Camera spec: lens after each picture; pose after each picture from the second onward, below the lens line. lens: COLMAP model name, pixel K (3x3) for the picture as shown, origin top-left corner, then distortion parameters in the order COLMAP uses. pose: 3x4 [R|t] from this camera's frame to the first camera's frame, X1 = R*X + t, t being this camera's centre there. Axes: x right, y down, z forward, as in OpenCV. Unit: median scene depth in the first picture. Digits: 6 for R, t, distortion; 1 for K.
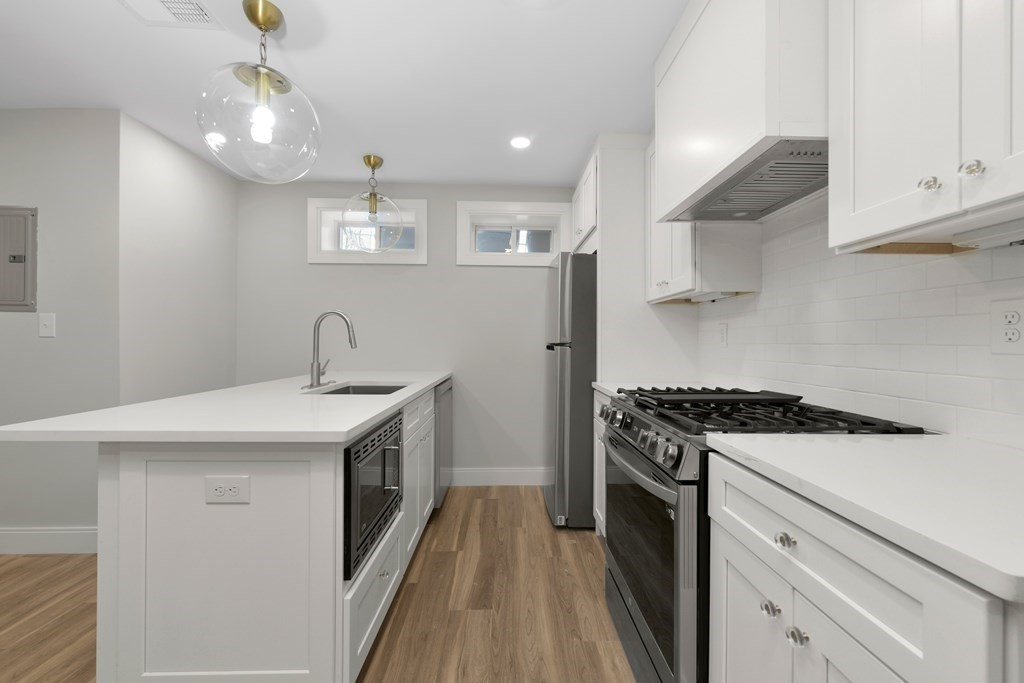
lens RADIAL K [[410.4, 0, 534.2], [0, 410.4, 341.5], [0, 0, 1]] dist [-0.005776, 0.000520]
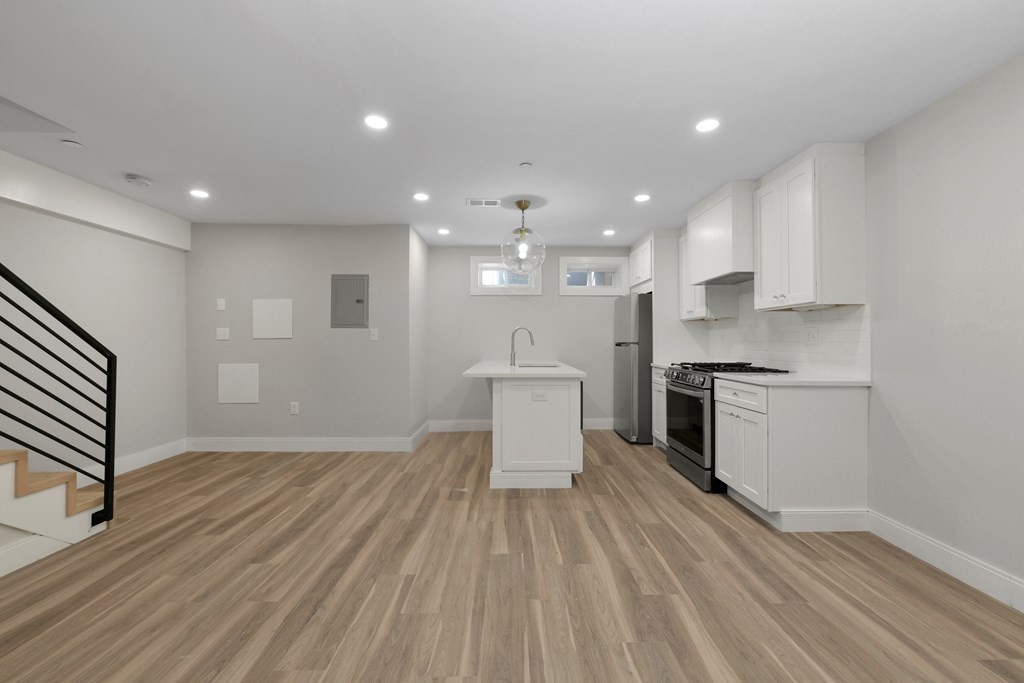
lens RADIAL K [[410.4, 0, 531.8], [0, 410.4, 337.0], [0, 0, 1]] dist [-0.005776, 0.000520]
pose [[0.999839, -0.006204, -0.016856, -0.420453], [0.006038, 0.999933, -0.009870, -0.005962], [0.016916, 0.009767, 0.999809, -0.994150]]
